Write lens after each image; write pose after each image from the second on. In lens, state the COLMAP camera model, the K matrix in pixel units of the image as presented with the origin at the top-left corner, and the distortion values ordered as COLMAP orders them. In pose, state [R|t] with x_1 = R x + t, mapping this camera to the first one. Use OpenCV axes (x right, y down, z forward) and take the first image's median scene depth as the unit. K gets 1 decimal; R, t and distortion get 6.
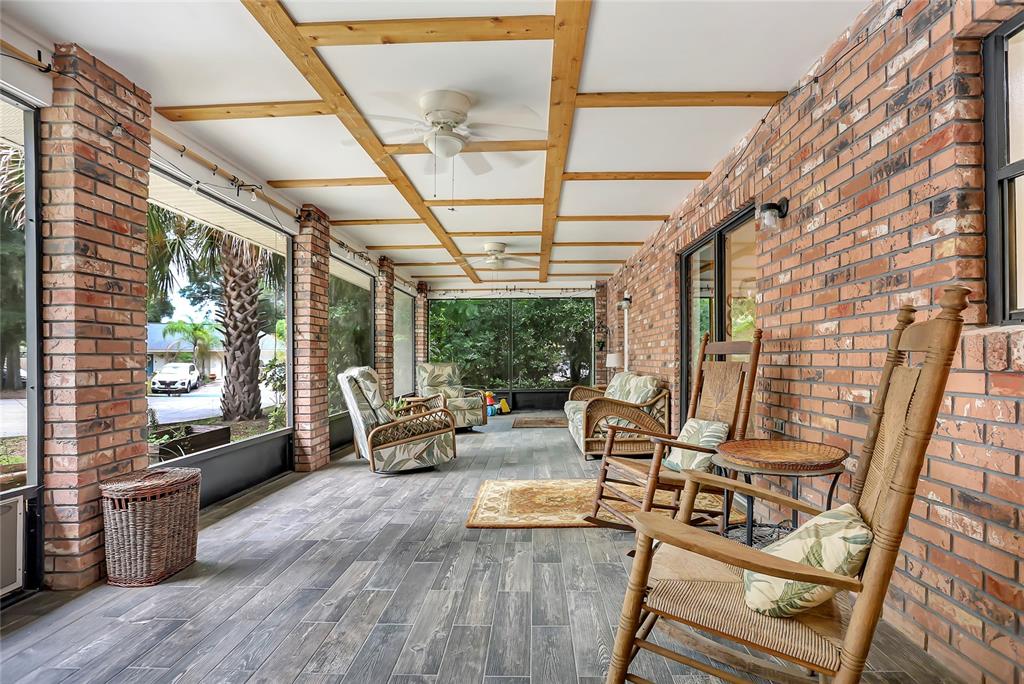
lens RADIAL K [[499.1, 0, 516.2], [0, 499.1, 360.1], [0, 0, 1]] dist [-0.053260, 0.028292]
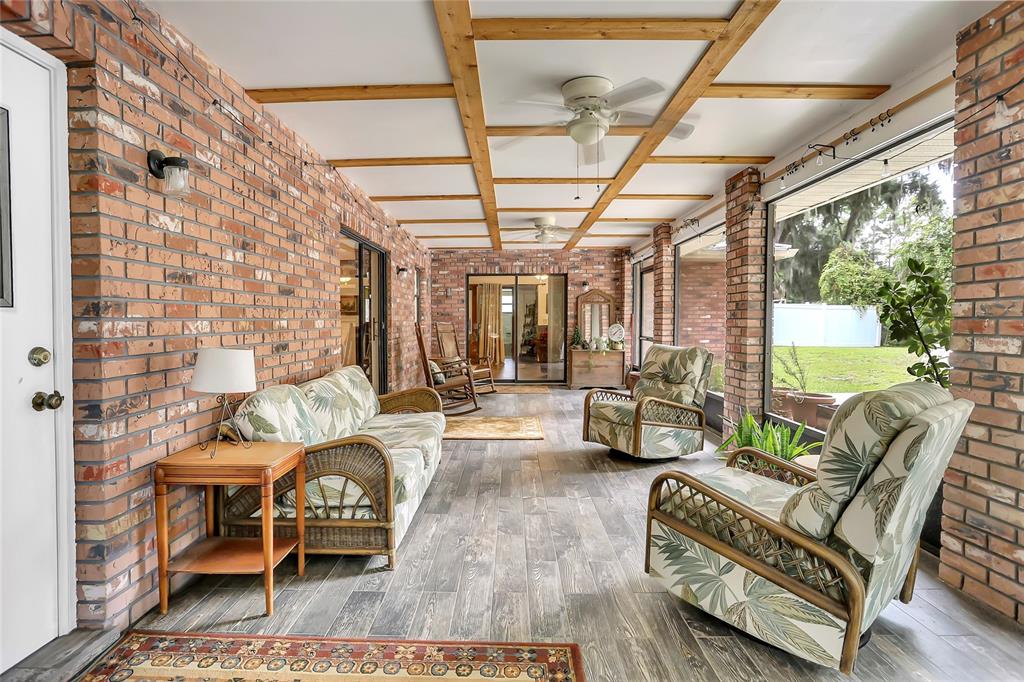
lens RADIAL K [[518.5, 0, 493.5], [0, 518.5, 339.0], [0, 0, 1]] dist [-0.059584, 0.024956]
pose [[-0.999905, 0.012596, -0.005651, 0.057197], [0.012415, 0.999441, 0.031048, -0.036121], [0.006039, 0.030975, -0.999502, 1.968913]]
